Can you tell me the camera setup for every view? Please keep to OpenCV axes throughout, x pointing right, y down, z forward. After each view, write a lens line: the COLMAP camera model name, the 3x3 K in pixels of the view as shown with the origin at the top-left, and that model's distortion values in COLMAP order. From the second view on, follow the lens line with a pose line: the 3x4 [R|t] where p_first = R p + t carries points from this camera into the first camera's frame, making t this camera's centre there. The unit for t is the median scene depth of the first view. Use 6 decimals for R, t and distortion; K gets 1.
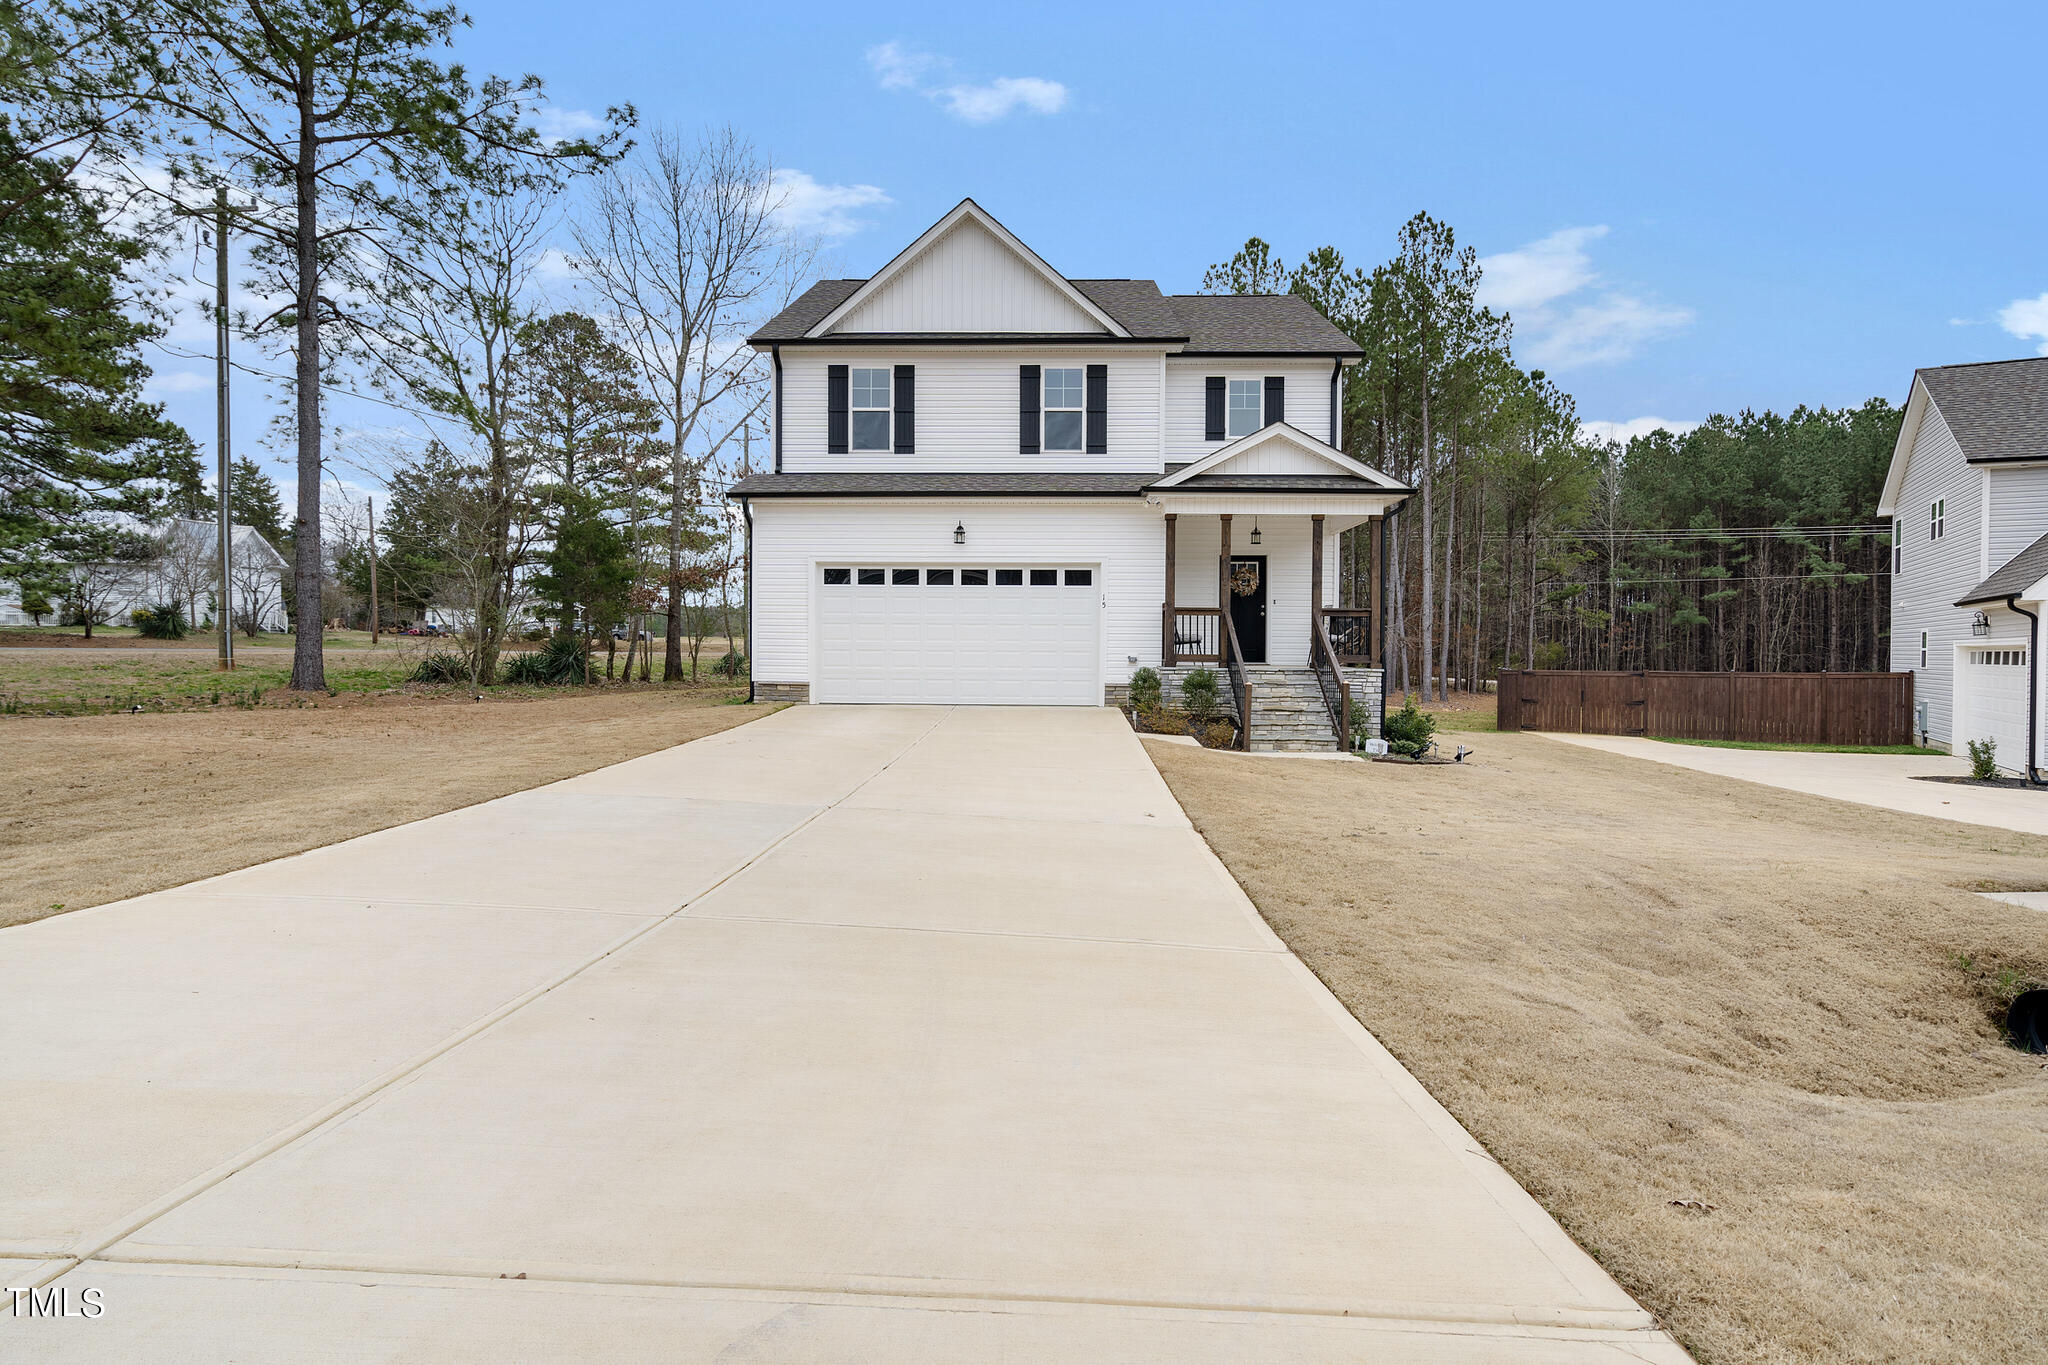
lens RADIAL K [[1106.6, 0, 1022.8], [0, 1106.6, 654.8], [0, 0, 1]] dist [0.010683, 0.000009]
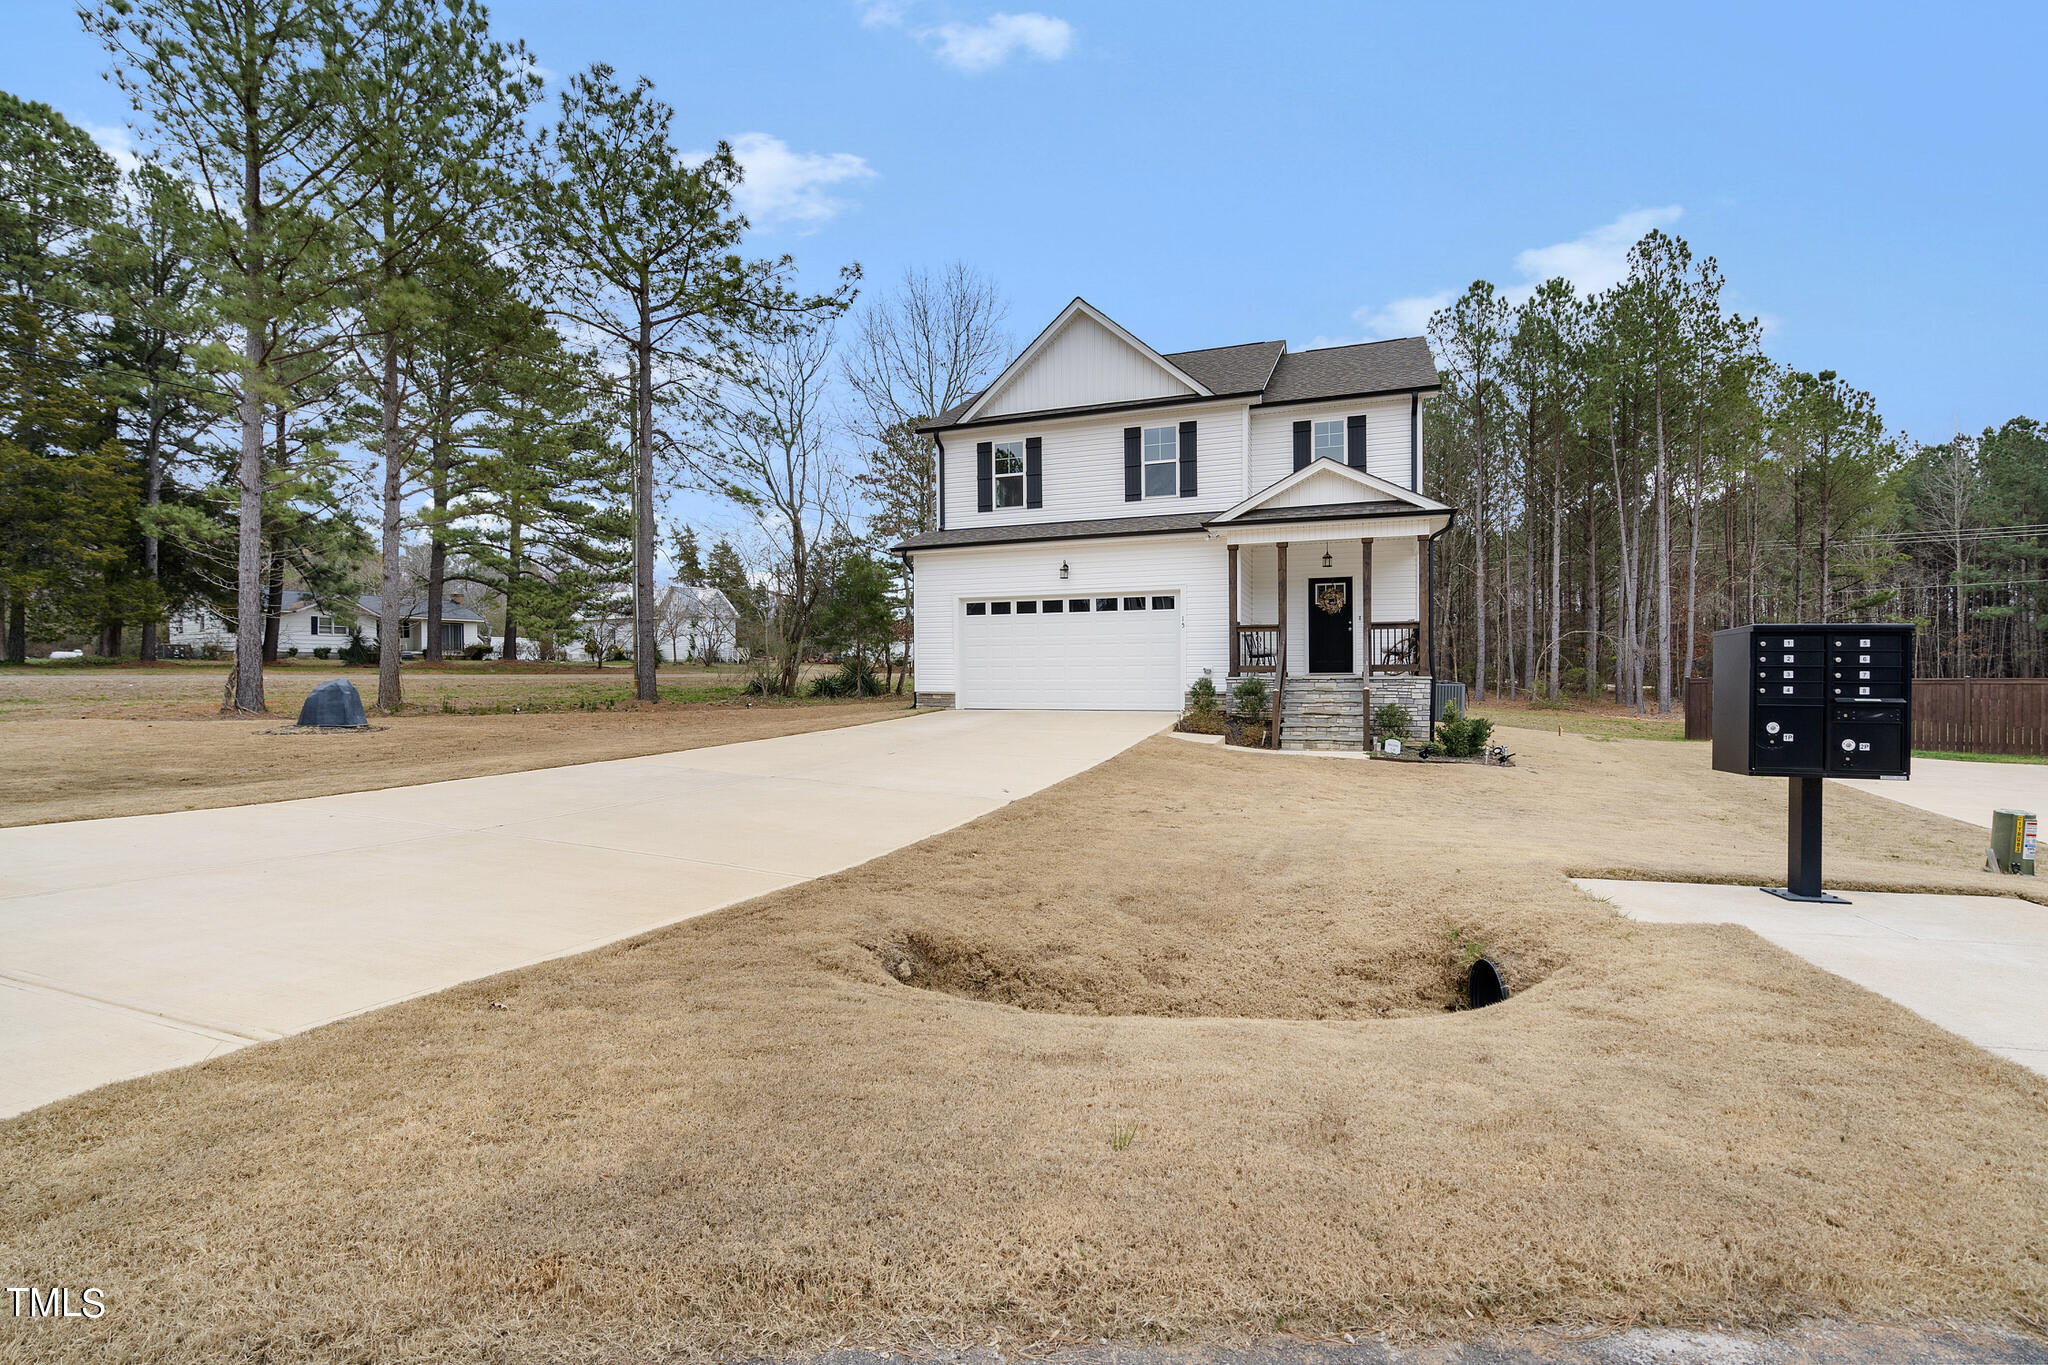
lens RADIAL K [[932.0, 0, 1016.9], [0, 932.0, 676.9], [0, 0, 1]] dist [-0.002349, 0.003849]
pose [[0.942822, -0.011041, -0.333114, 0.221927], [0.011411, 0.999935, -0.000846, 0.008509], [0.333102, -0.003003, 0.942886, 0.003292]]
